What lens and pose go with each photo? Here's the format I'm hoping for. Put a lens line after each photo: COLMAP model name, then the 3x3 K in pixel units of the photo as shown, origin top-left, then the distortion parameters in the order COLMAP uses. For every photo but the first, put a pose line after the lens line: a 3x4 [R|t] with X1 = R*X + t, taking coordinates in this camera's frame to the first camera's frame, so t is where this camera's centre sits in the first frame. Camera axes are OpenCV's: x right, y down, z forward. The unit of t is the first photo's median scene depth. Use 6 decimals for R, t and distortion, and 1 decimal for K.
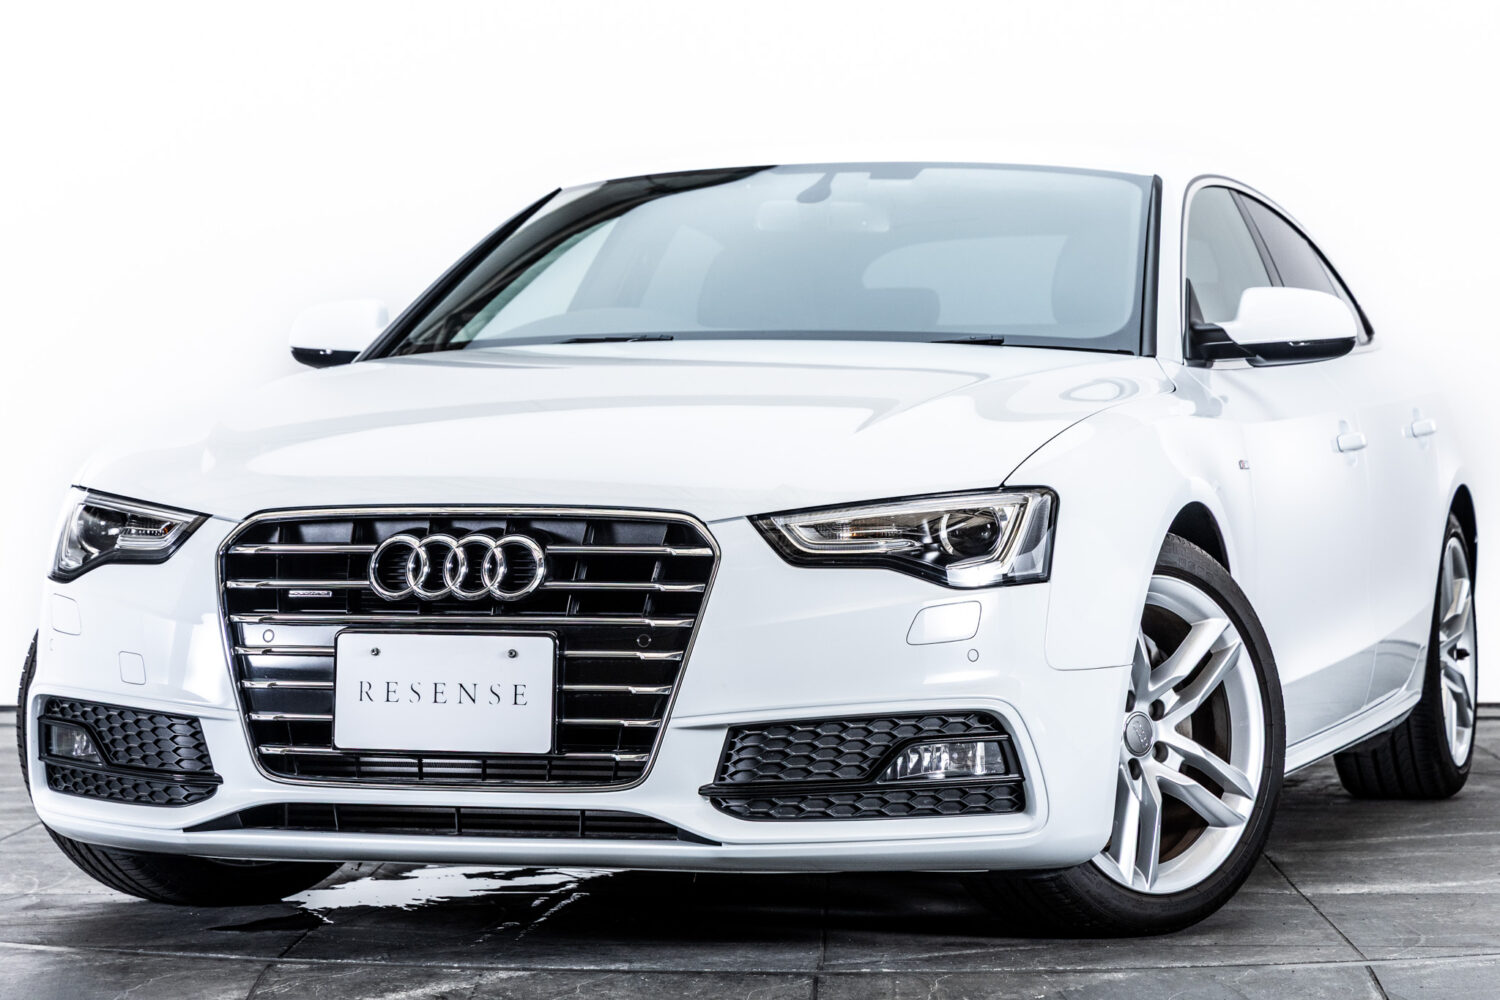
lens RADIAL K [[4505.6, 0, 750.0], [0, 4505.6, 500.0], [0, 0, 1]] dist [0.025876, -2.368887]
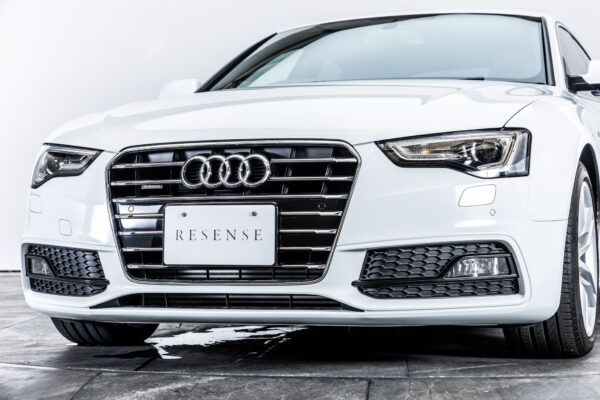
lens RADIAL K [[1332.0, 0, 300.0], [0, 1332.0, 200.0], [0, 0, 1]] dist [0.000141, 0.284915]
pose [[0.999508, -0.012610, -0.028726, -0.016286], [0.012093, 0.999763, -0.018117, 0.038177], [0.028947, 0.017761, 0.999423, 0.422950]]
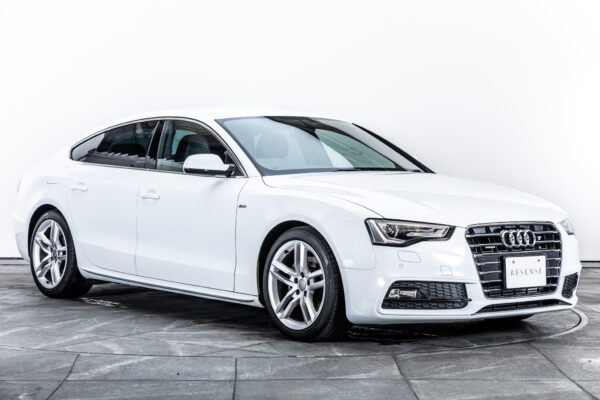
lens RADIAL K [[1332.0, 0, 300.0], [0, 1332.0, 200.0], [0, 0, 1]] dist [0.000141, 0.284915]
pose [[0.546491, -0.020472, 0.837215, -1.098943], [0.004595, 0.999759, 0.021447, -0.042003], [-0.837452, -0.007874, 0.546454, 0.542142]]
